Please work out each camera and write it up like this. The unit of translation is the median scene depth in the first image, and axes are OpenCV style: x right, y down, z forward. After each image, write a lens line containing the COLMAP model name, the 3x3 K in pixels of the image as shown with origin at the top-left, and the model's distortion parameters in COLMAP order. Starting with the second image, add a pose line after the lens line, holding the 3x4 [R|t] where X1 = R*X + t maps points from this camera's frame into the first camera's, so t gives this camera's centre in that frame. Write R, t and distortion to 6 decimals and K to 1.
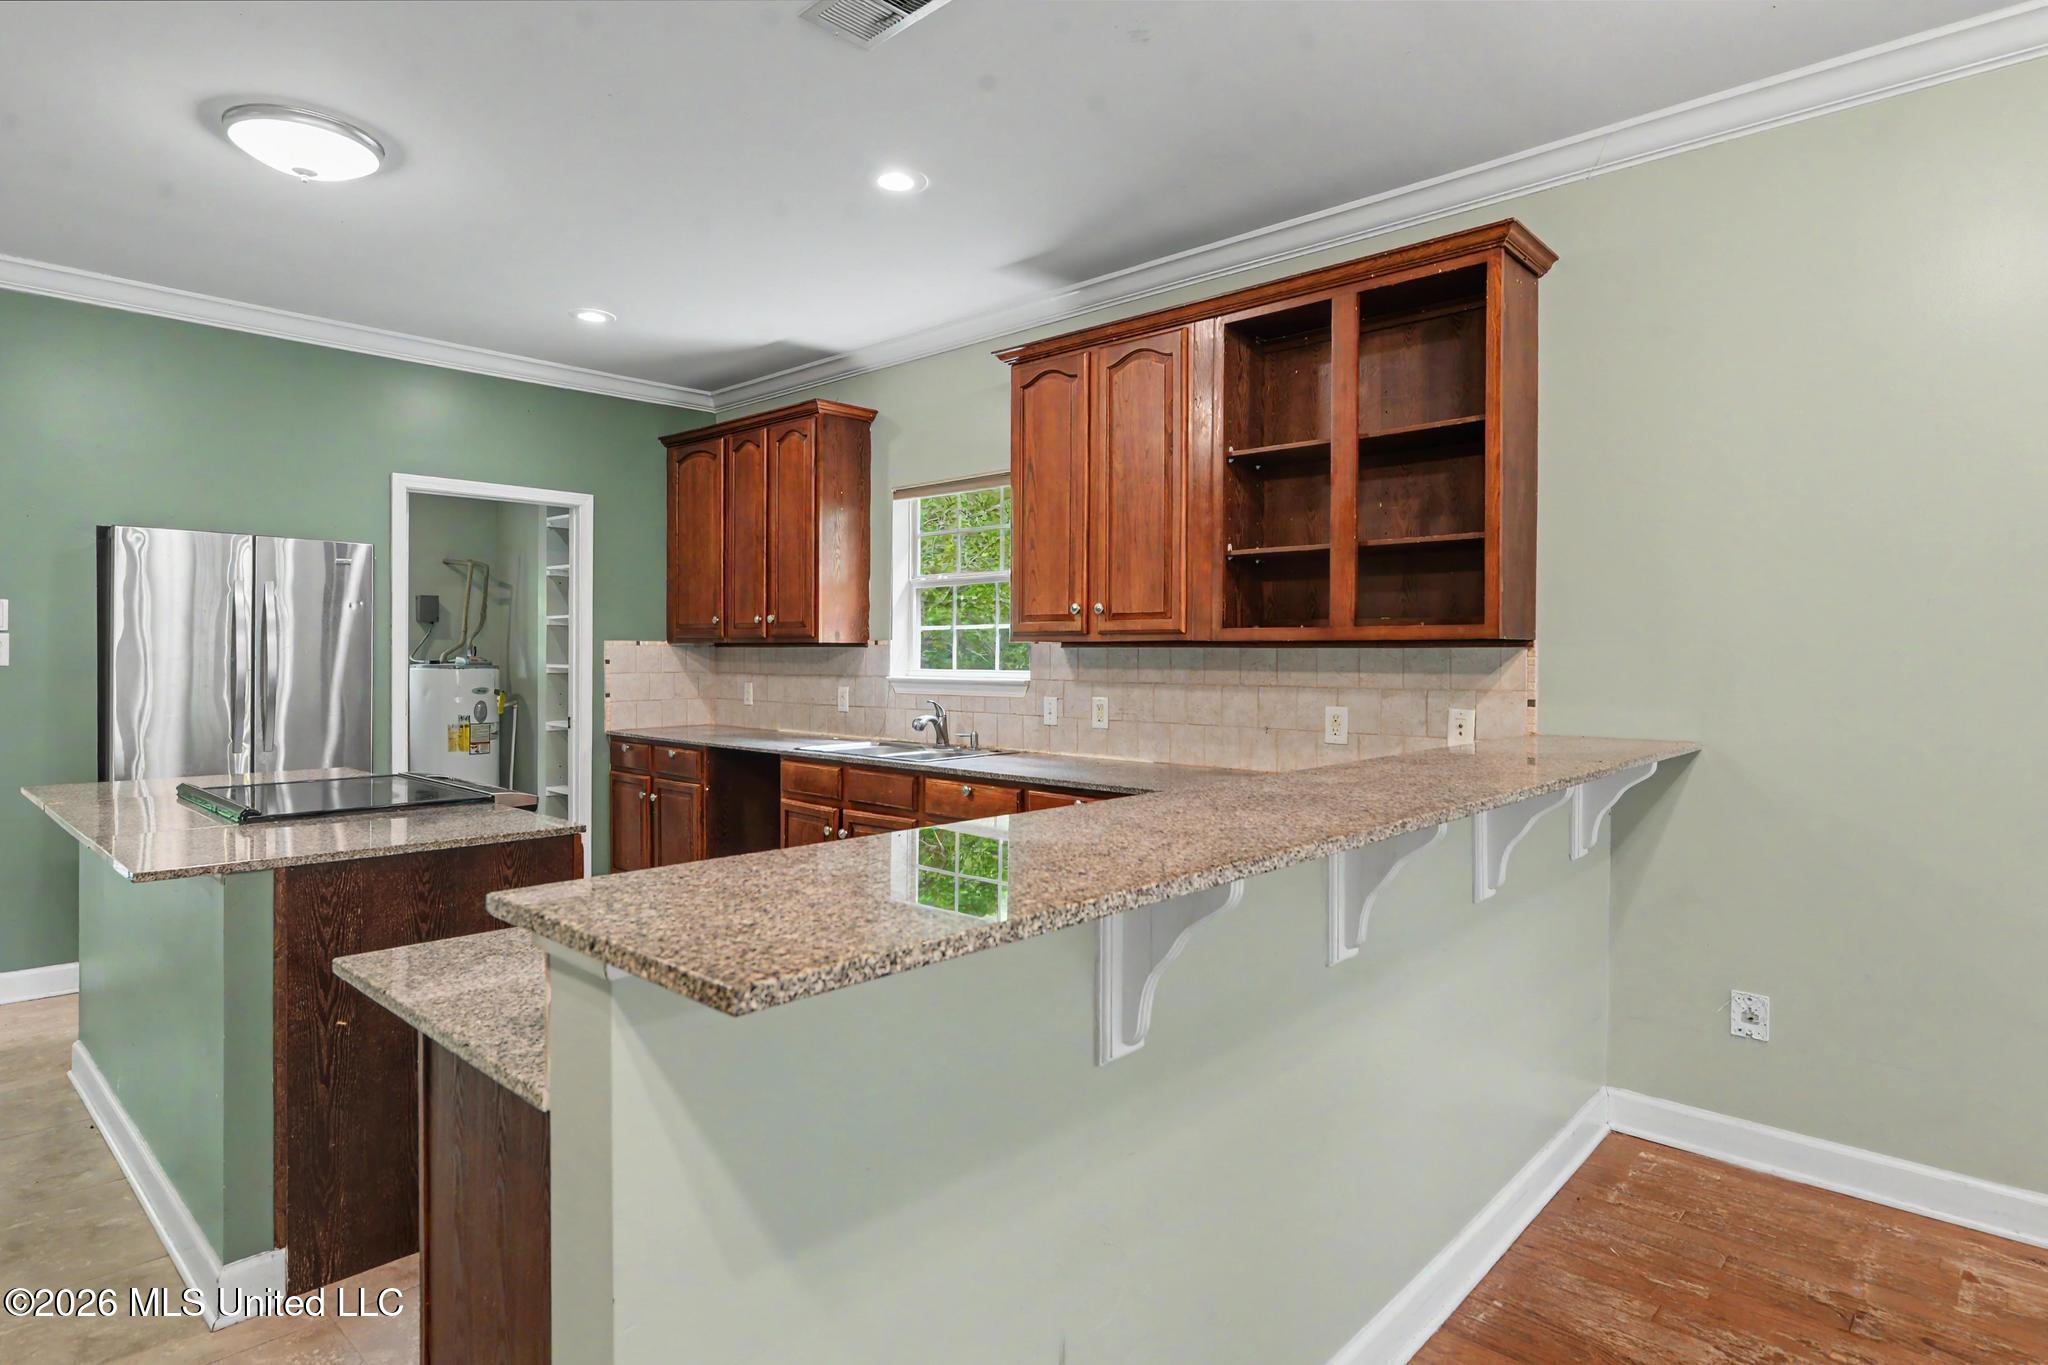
lens RADIAL K [[1105.0, 0, 1010.4], [0, 1105.0, 669.1], [0, 0, 1]] dist [-0.001885, 0.000031]
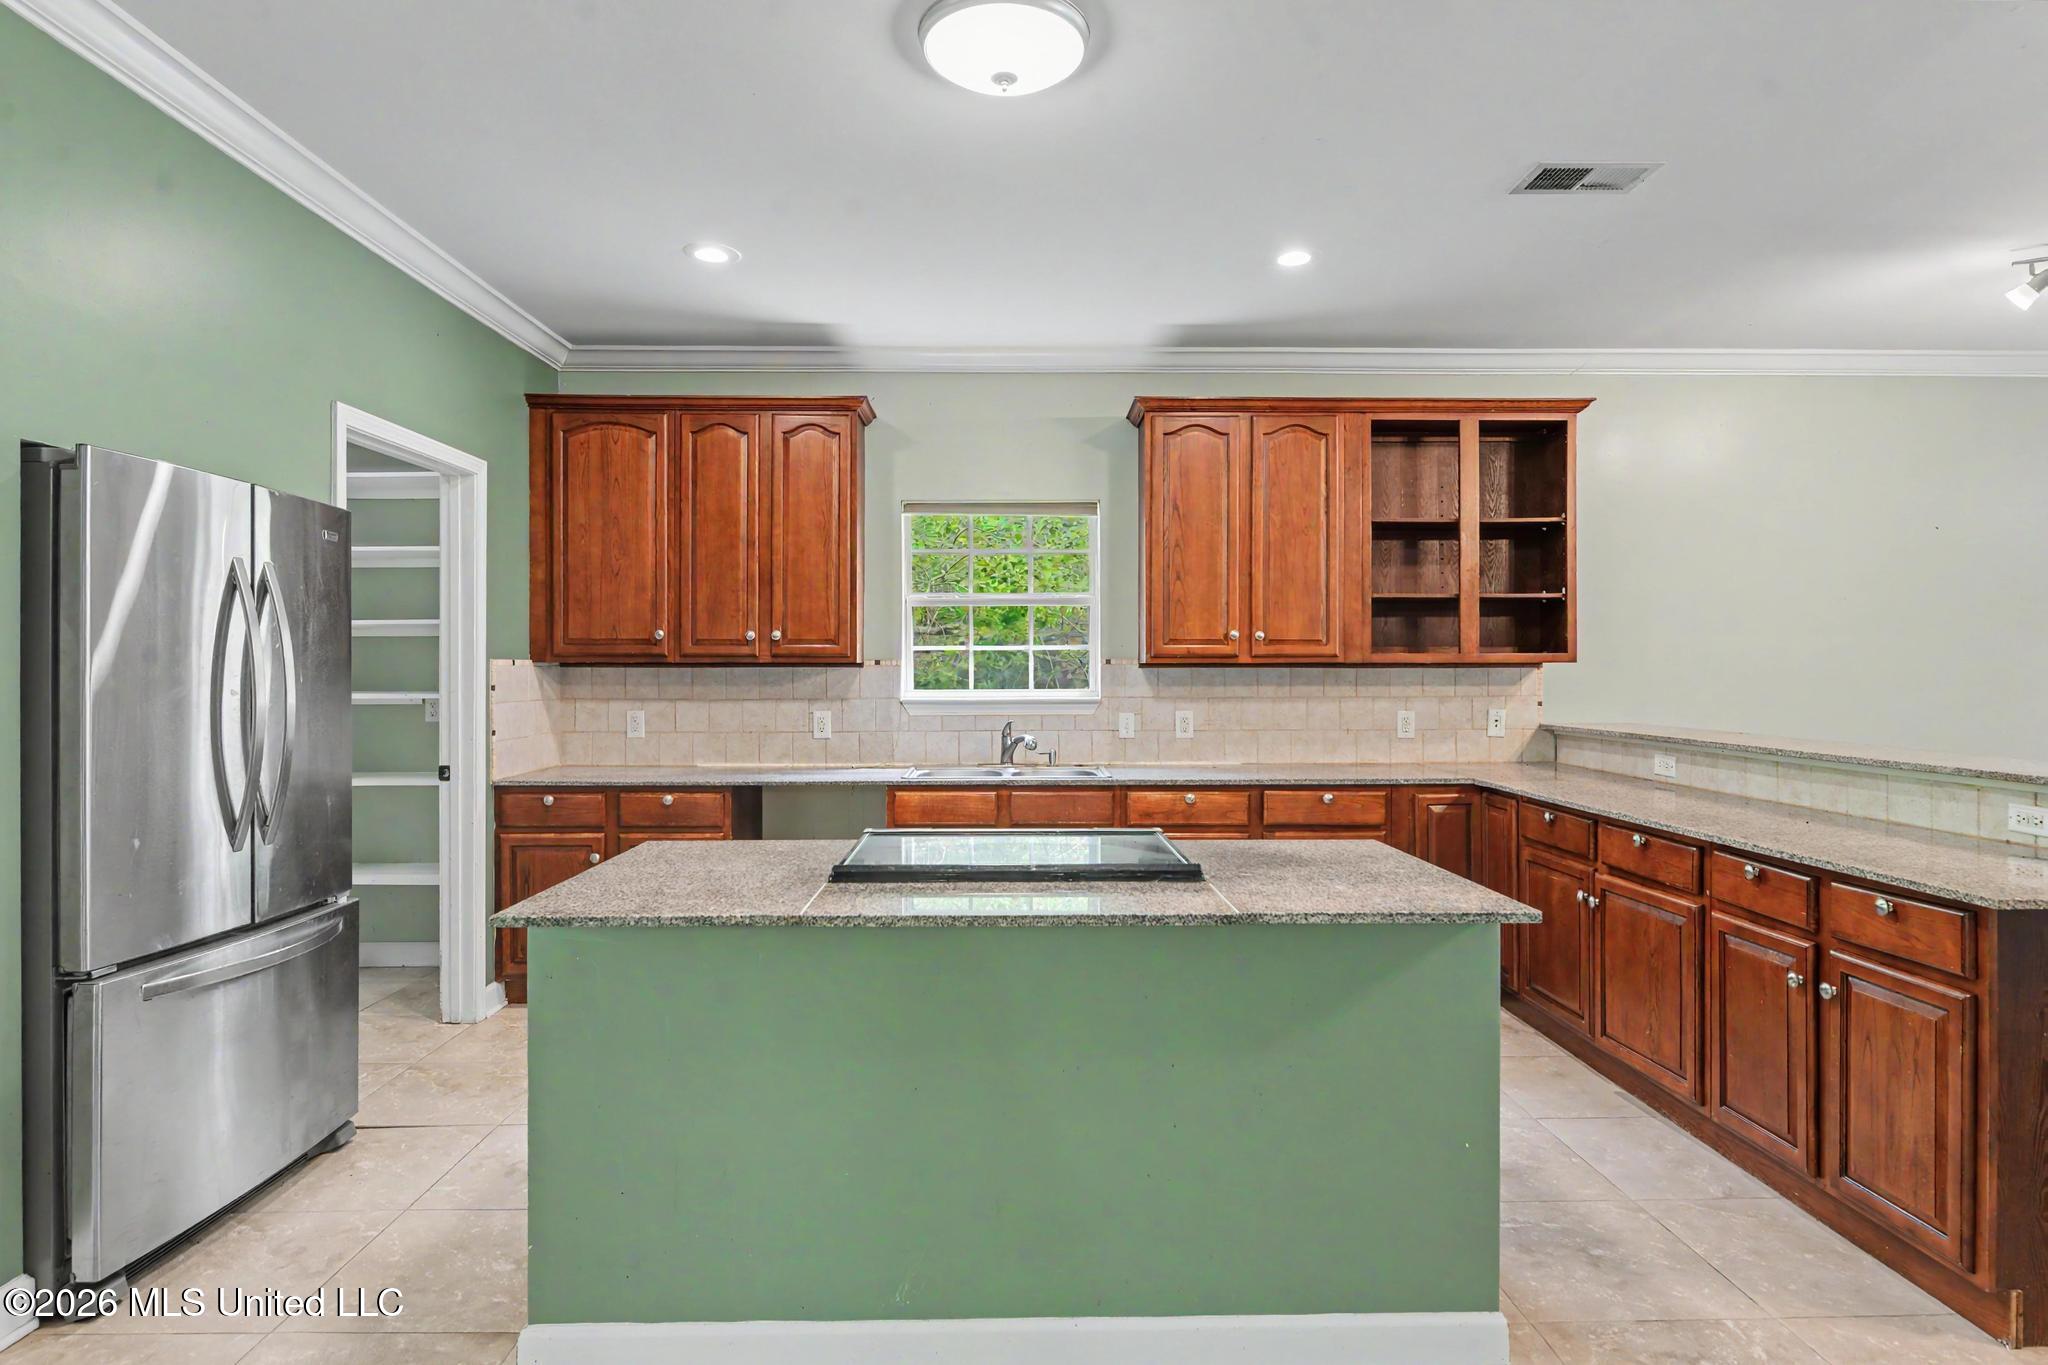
lens RADIAL K [[1105.0, 0, 1017.3], [0, 1105.0, 675.2], [0, 0, 1]] dist [-0.001885, 0.000031]
pose [[0.716896, -0.007951, 0.697134, -0.874144], [0.013332, 0.999908, -0.002306, -0.011794], [-0.697052, 0.010948, 0.716937, 0.310404]]
